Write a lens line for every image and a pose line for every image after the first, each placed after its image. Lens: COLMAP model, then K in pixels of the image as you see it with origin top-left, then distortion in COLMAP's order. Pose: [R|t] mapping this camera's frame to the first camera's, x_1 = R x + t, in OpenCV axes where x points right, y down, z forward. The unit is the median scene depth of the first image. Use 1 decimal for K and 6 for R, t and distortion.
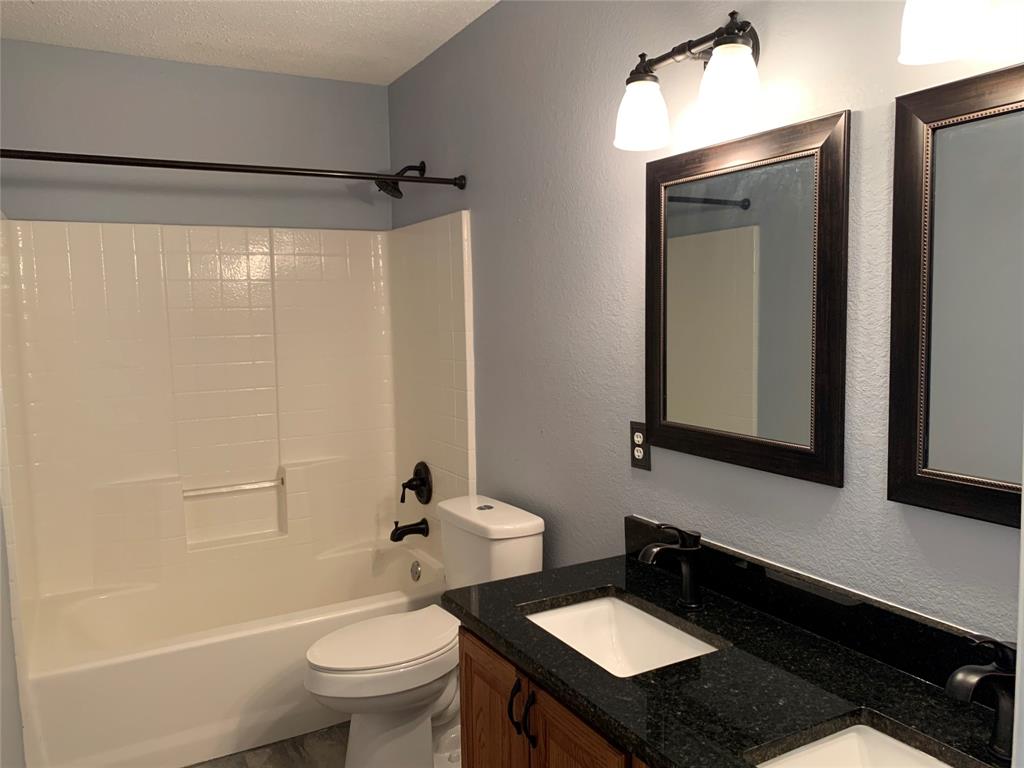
lens RADIAL K [[782.8, 0, 510.4], [0, 782.8, 381.1], [0, 0, 1]] dist [0.041653, -0.065408]
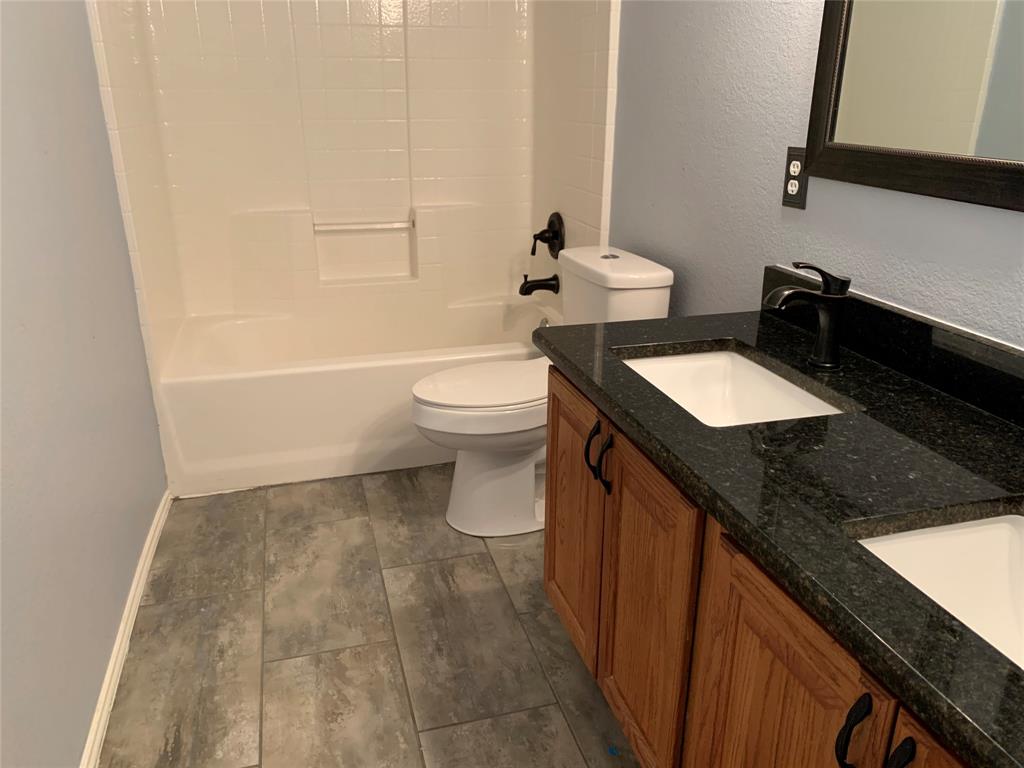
lens RADIAL K [[782.8, 0, 508.7], [0, 782.8, 374.7], [0, 0, 1]] dist [0.041653, -0.065408]
pose [[0.973150, 0.100440, -0.207100, 0.069977], [-0.043438, 0.963739, 0.263286, 0.081272], [0.226034, -0.247221, 0.942226, 0.130812]]
